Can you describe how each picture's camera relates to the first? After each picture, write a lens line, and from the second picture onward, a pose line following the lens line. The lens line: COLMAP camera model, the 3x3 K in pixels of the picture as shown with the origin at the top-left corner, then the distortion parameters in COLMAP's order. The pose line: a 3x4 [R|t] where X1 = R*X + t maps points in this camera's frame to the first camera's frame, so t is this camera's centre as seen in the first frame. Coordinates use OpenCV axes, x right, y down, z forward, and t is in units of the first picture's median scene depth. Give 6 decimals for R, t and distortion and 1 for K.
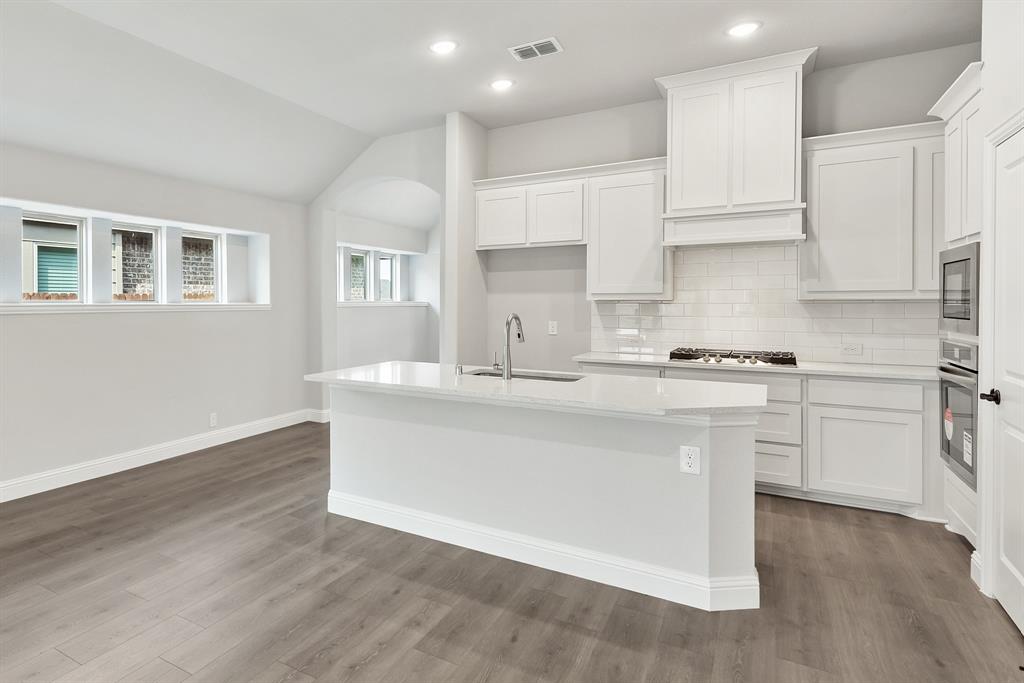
lens RADIAL K [[594.5, 0, 322.6], [0, 594.5, 306.3], [0, 0, 1]] dist [0.002675, -0.002925]
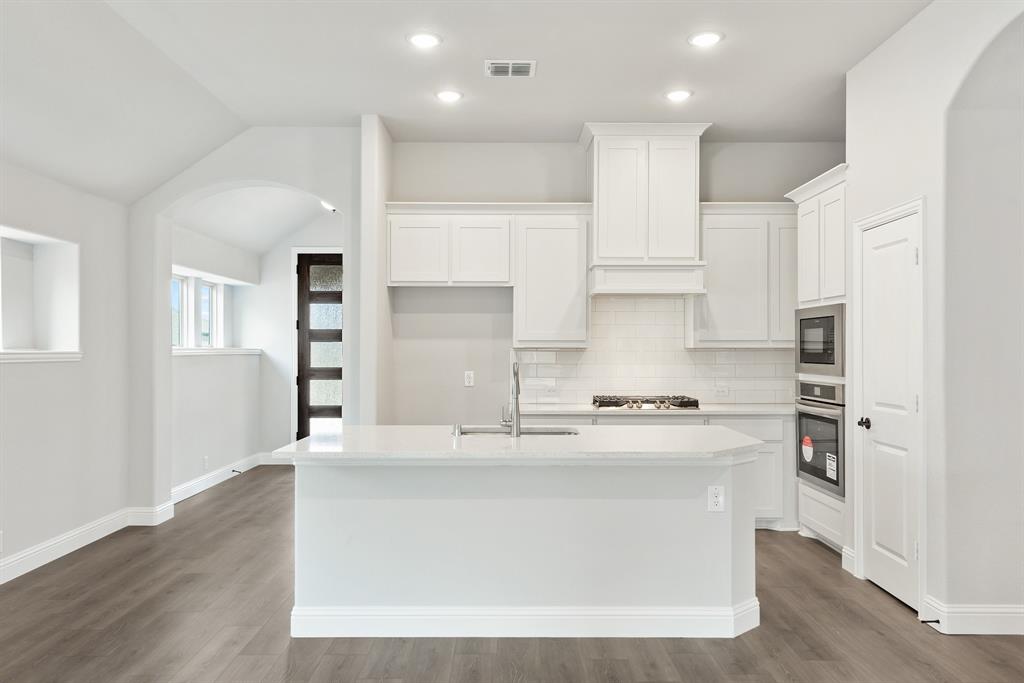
lens RADIAL K [[745.6, 0, 516.7], [0, 745.6, 342.6], [0, 0, 1]] dist [0.010048, 0.000883]
pose [[0.801206, 0.007602, 0.598340, -0.287301], [0.001765, 0.999885, -0.015067, -0.000542], [-0.598385, 0.013128, 0.801101, 0.088219]]
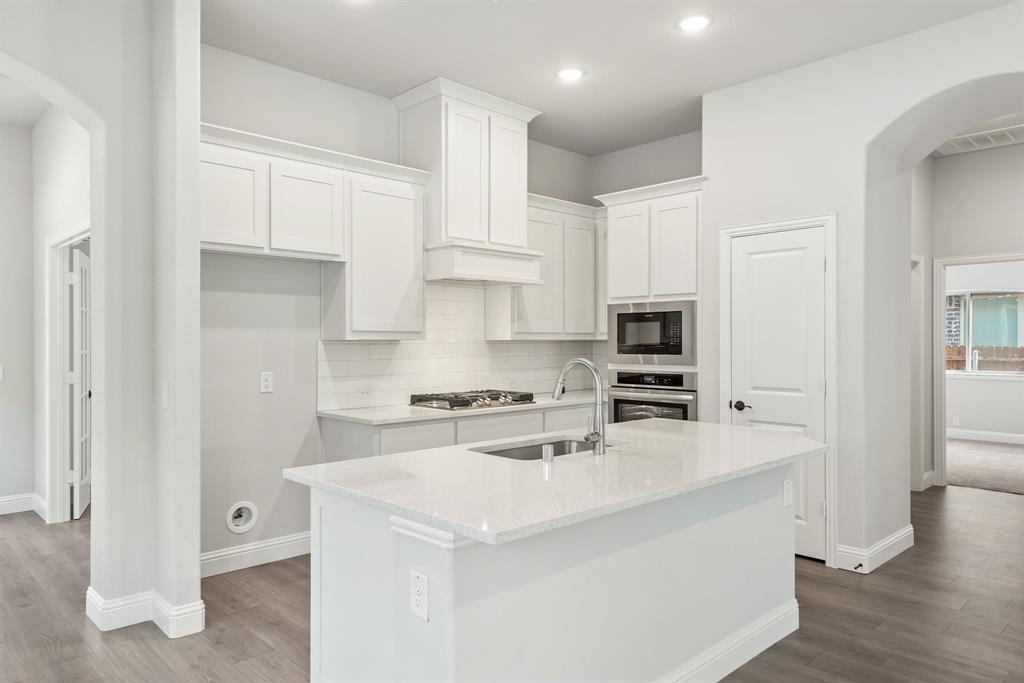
lens RADIAL K [[676.4, 0, 512.0], [0, 676.4, 341.5], [0, 0, 1]] dist [0.007105, -0.000364]
pose [[0.168900, 0.001887, 0.985631, -0.395281], [0.007621, 0.999966, -0.003220, -0.004723], [-0.985604, 0.008055, 0.168880, 0.788442]]
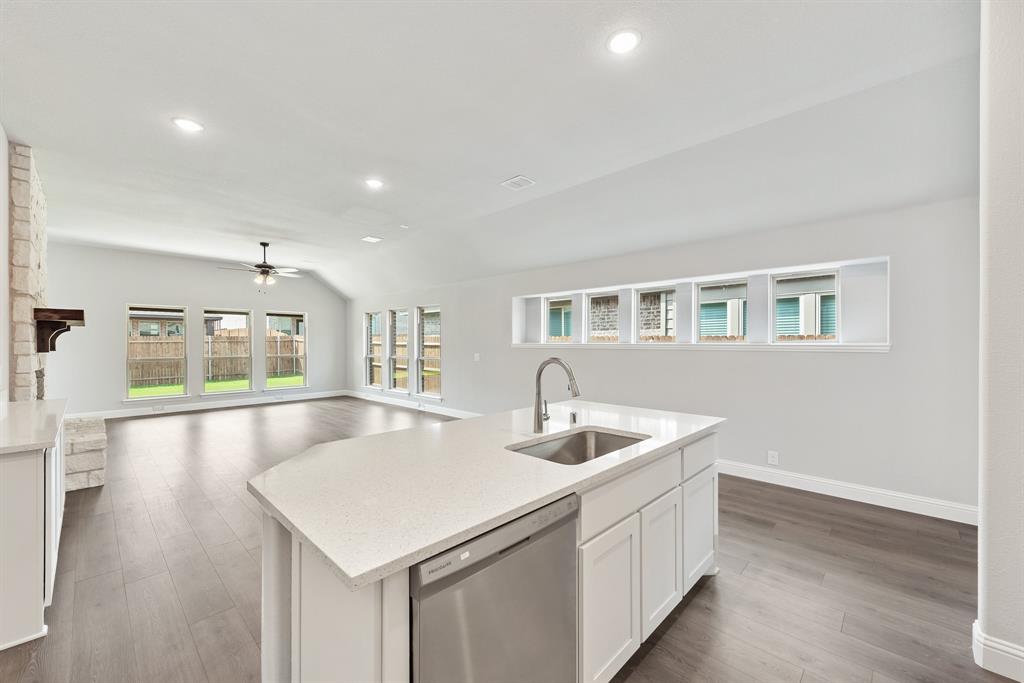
lens RADIAL K [[403.1, 0, 514.8], [0, 403.1, 343.6], [0, 0, 1]] dist [0.013294, -0.000106]
pose [[-0.124348, 0.003136, -0.992234, 0.733948], [-0.006874, 0.999968, 0.004021, -0.005716], [0.992215, 0.007320, -0.124323, 0.847861]]
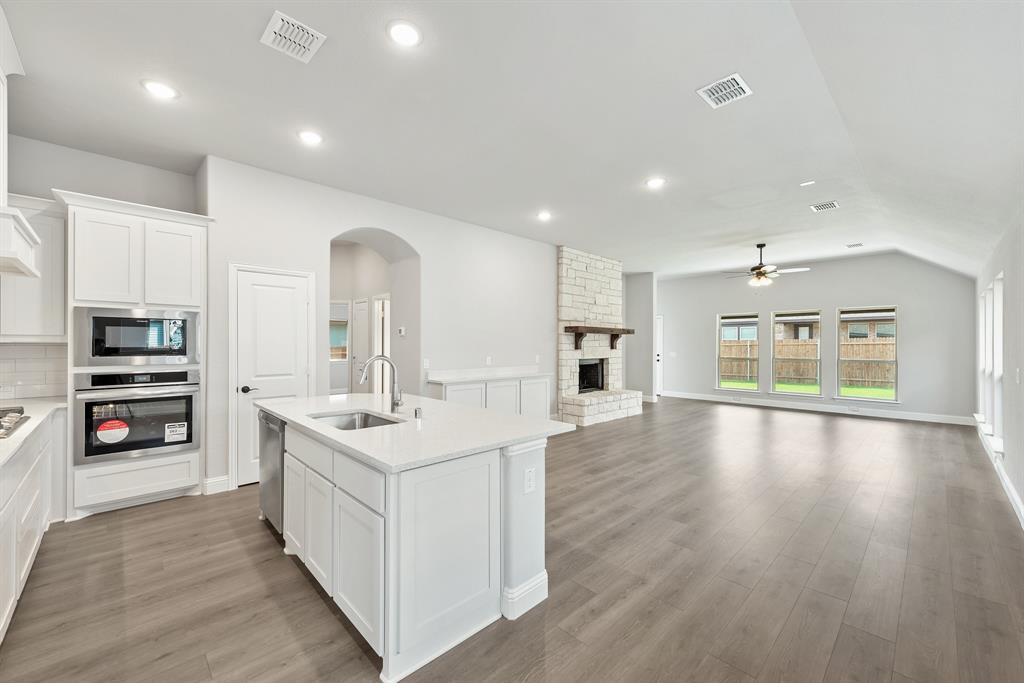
lens RADIAL K [[405.1, 0, 510.0], [0, 405.1, 344.4], [0, 0, 1]] dist [0.002681, 0.000082]
pose [[-0.985671, 0.001903, 0.168670, -0.031576], [0.003038, 0.999974, 0.006472, -0.009908], [-0.168653, 0.006892, -0.985651, 1.407261]]
